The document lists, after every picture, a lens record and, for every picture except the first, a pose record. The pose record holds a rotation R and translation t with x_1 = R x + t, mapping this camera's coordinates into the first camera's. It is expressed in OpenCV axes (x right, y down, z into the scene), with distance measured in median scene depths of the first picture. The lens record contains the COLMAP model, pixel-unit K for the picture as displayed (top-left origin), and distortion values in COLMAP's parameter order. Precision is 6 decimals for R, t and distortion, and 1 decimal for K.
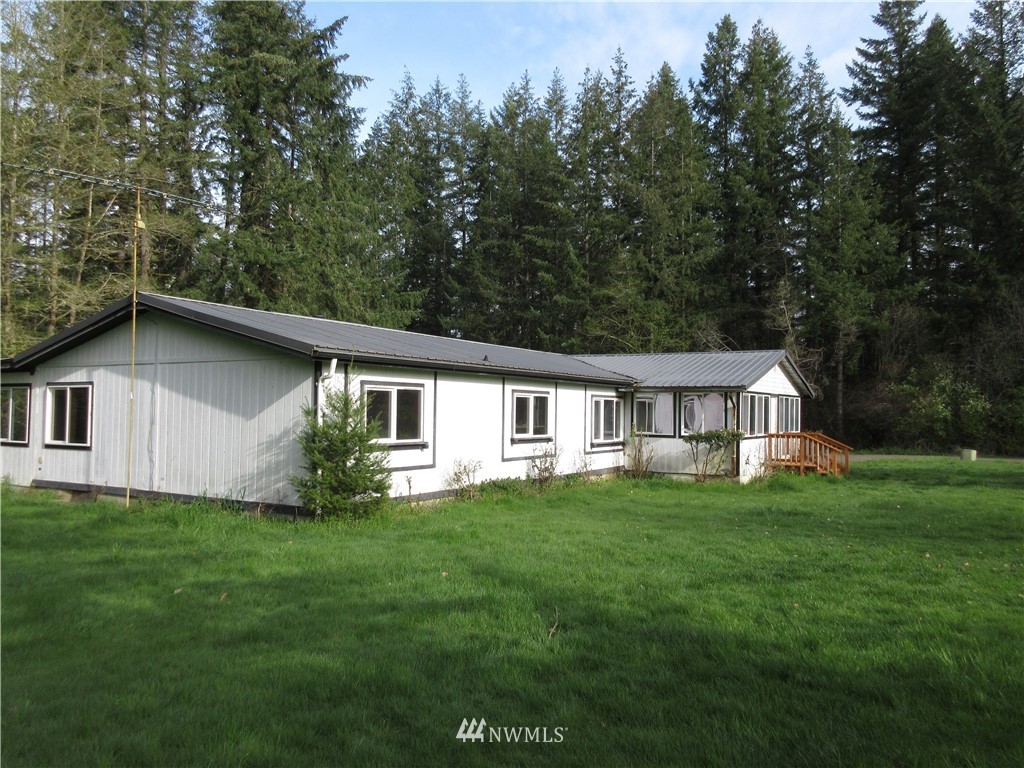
lens RADIAL K [[777.8, 0, 512.4], [0, 777.8, 387.0], [0, 0, 1]] dist [0.027026, -0.006660]
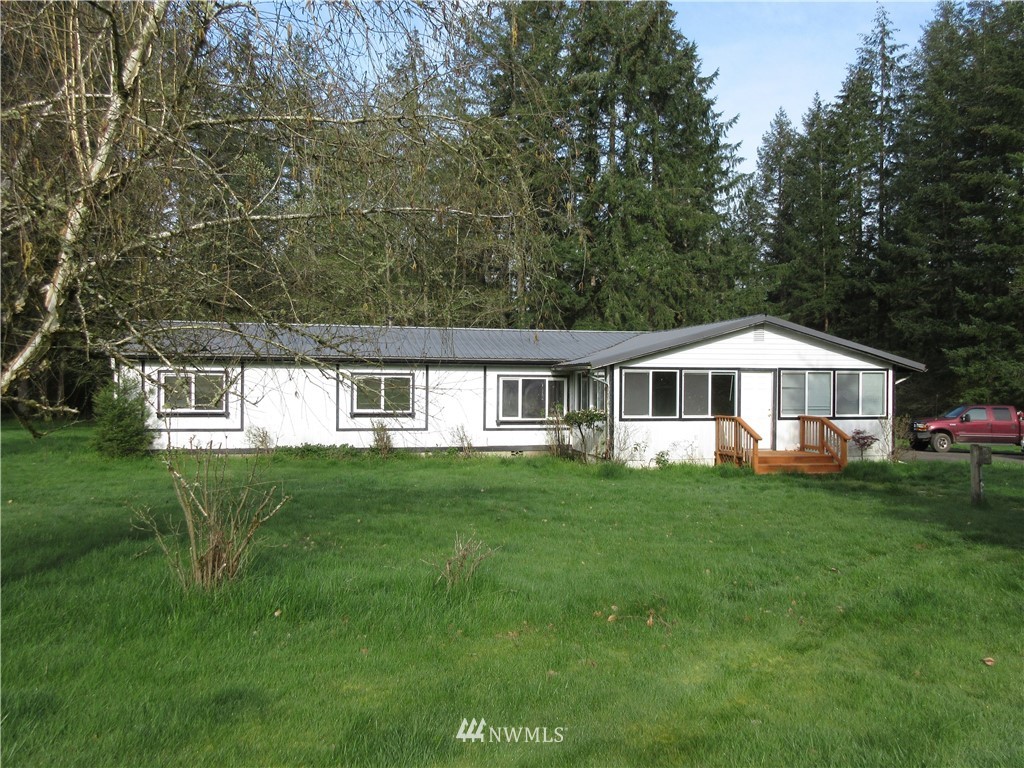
lens RADIAL K [[777.8, 0, 512.4], [0, 777.8, 387.0], [0, 0, 1]] dist [0.027026, -0.006660]
pose [[0.669413, -0.005045, -0.742873, 0.955587], [0.024167, 0.999596, 0.014989, 0.011719], [0.742497, -0.027986, 0.669265, 0.324709]]
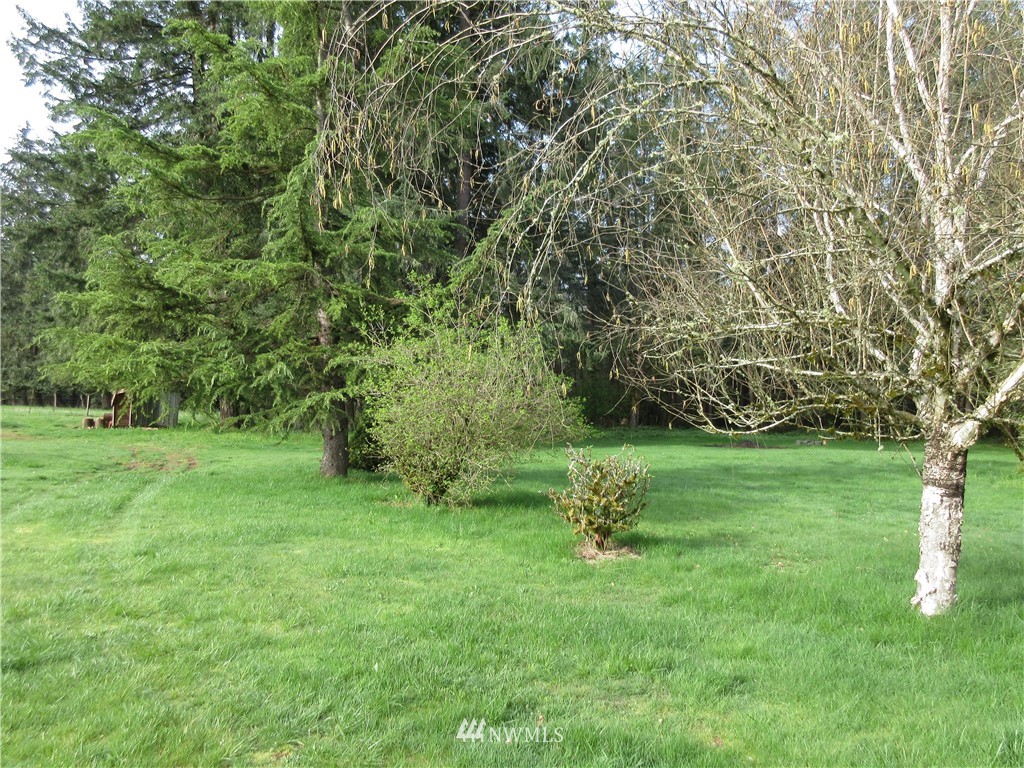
lens RADIAL K [[777.8, 0, 512.4], [0, 777.8, 387.0], [0, 0, 1]] dist [0.027026, -0.006660]
pose [[-0.299661, -0.035505, -0.953385, 0.943009], [0.033733, 0.998288, -0.047780, 0.011527], [0.953449, -0.046479, -0.297950, 0.296792]]
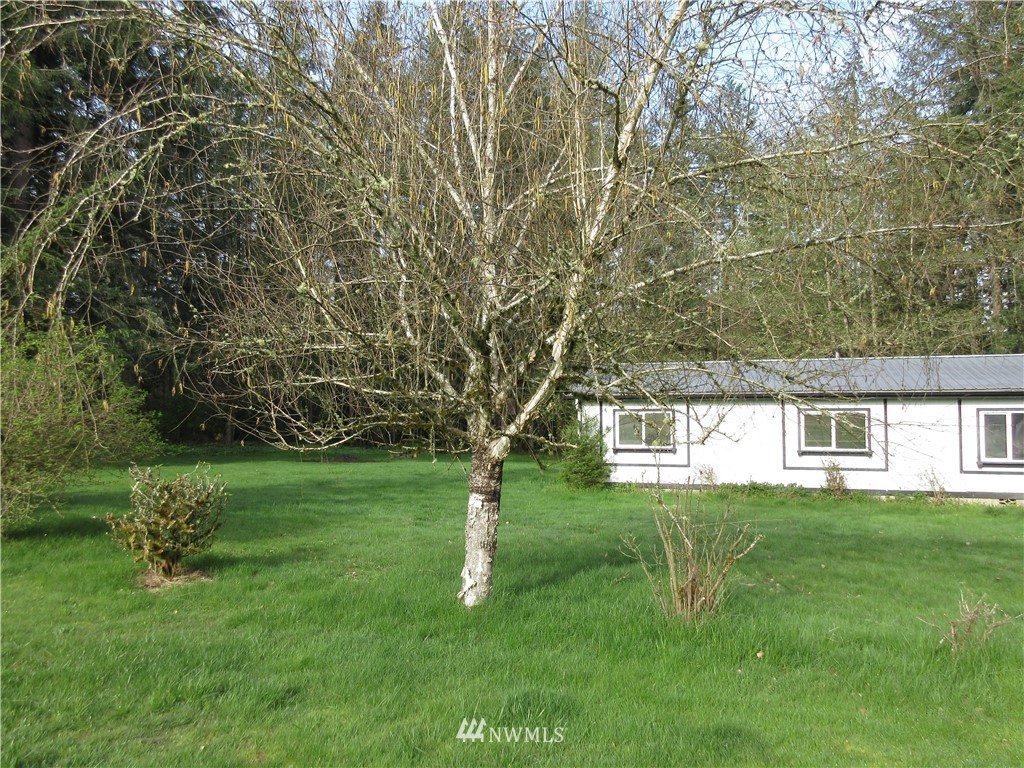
lens RADIAL K [[777.8, 0, 512.4], [0, 777.8, 387.0], [0, 0, 1]] dist [0.027026, -0.006660]
pose [[0.191308, -0.054791, -0.980000, 0.949305], [0.035484, 0.998174, -0.048880, 0.011108], [0.980889, -0.025423, 0.192903, 0.310328]]
